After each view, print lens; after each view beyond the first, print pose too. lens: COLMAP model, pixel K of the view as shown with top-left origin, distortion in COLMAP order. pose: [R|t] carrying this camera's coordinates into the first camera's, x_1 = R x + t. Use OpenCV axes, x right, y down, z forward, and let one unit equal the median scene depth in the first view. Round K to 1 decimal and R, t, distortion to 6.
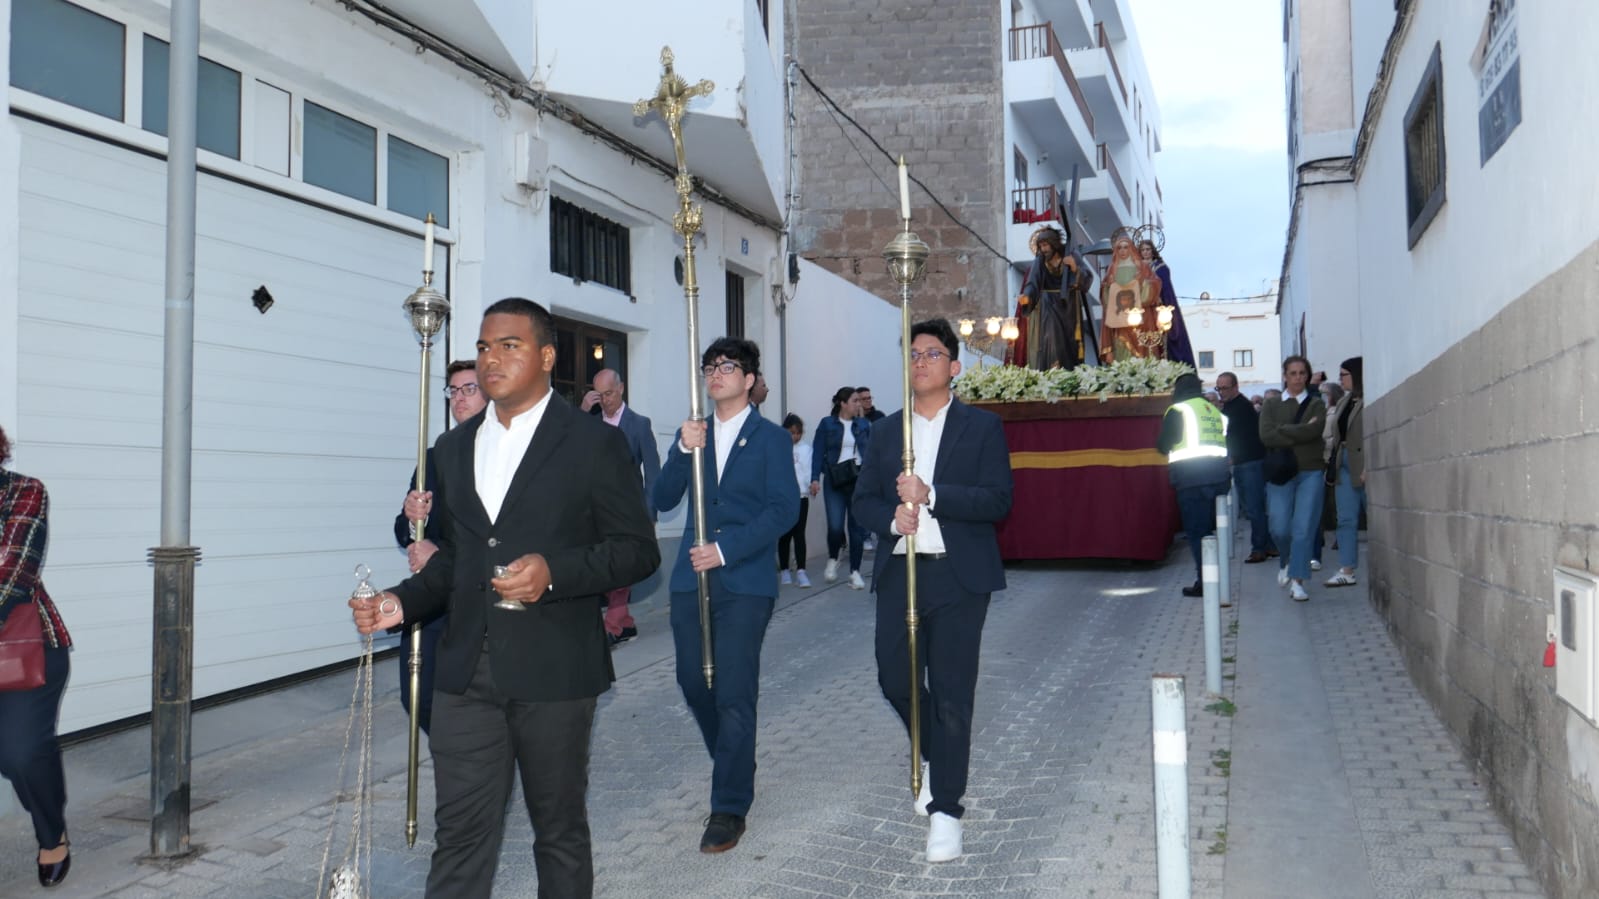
lens RADIAL K [[1344.3, 0, 798.0], [0, 1344.3, 447.2], [0, 0, 1]] dist [-0.008993, -0.000048]
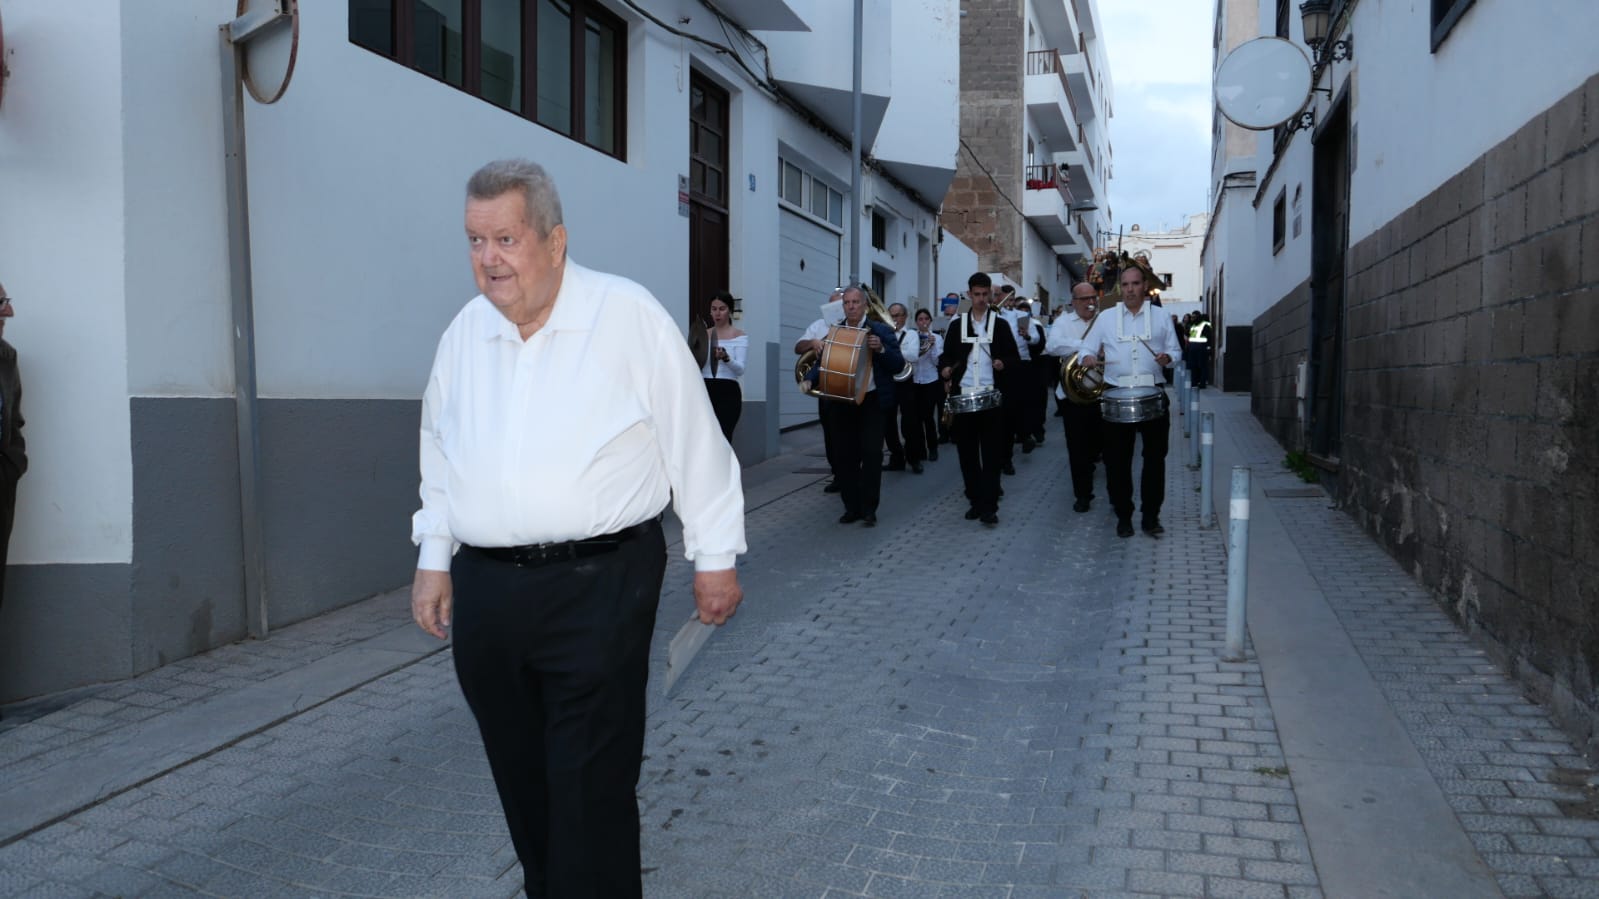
lens RADIAL K [[1198.4, 0, 804.2], [0, 1198.4, 452.8], [0, 0, 1]] dist [0.018057, -0.002494]
pose [[0.999129, 0.013744, 0.039399, -0.130891], [-0.017118, 0.996094, 0.086628, 0.010364], [-0.038054, -0.087227, 0.995461, -0.321474]]
